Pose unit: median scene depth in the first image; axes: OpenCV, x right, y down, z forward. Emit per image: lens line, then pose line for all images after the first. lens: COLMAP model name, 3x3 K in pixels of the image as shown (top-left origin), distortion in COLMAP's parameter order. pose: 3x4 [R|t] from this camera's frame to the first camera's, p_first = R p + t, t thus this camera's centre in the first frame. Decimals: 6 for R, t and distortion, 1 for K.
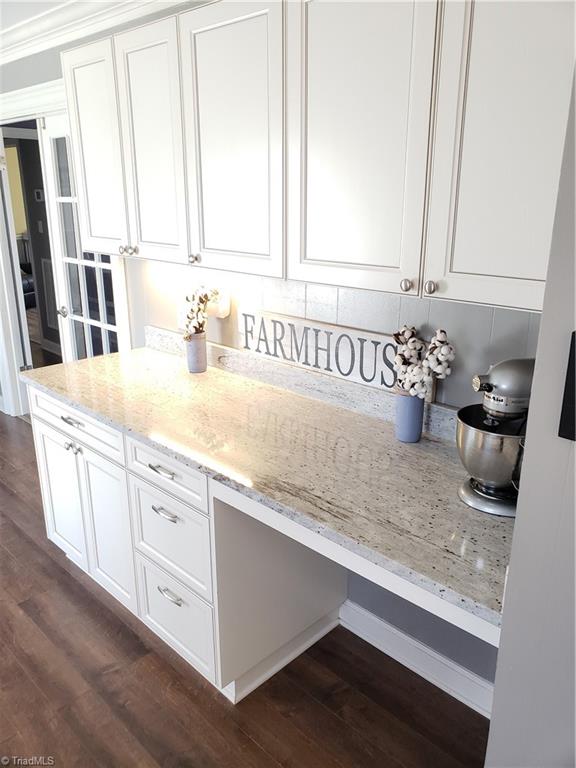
lens RADIAL K [[602.8, 0, 292.3], [0, 602.8, 382.9], [0, 0, 1]] dist [0.065641, -0.076712]
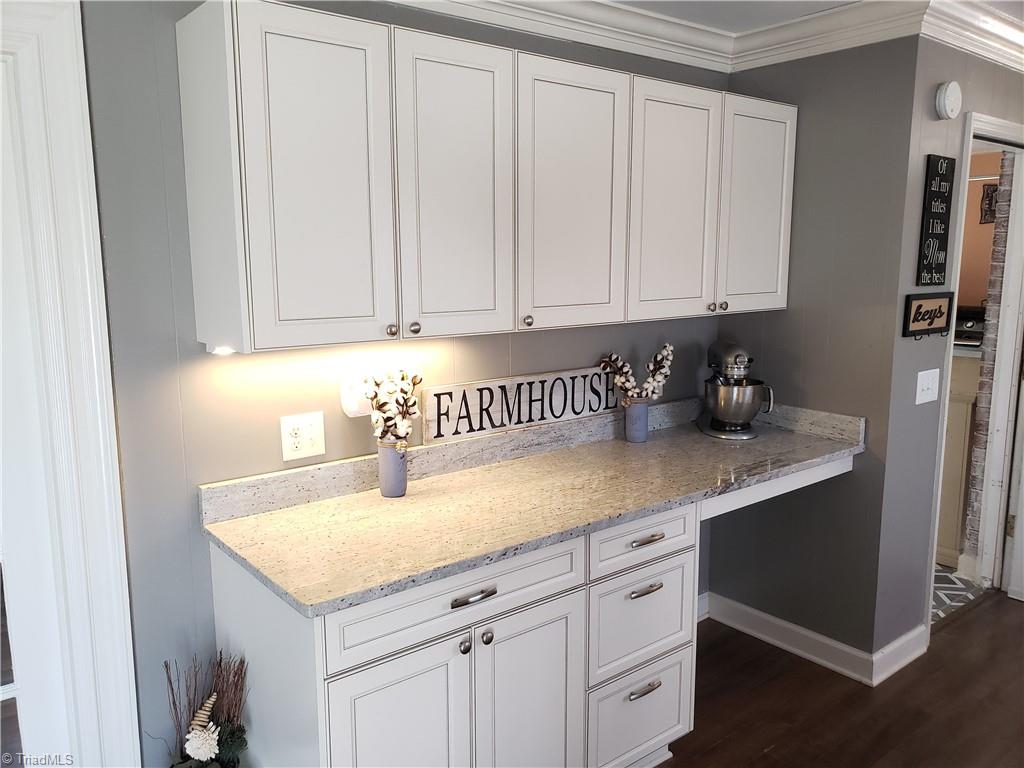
lens RADIAL K [[803.7, 0, 511.5], [0, 803.7, 383.3], [0, 0, 1]] dist [0.065641, -0.076712]
pose [[0.112779, -0.161471, 0.980412, -1.195747], [0.297913, 0.946808, 0.121666, -0.246434], [-0.947908, 0.278356, 0.154884, 0.807695]]
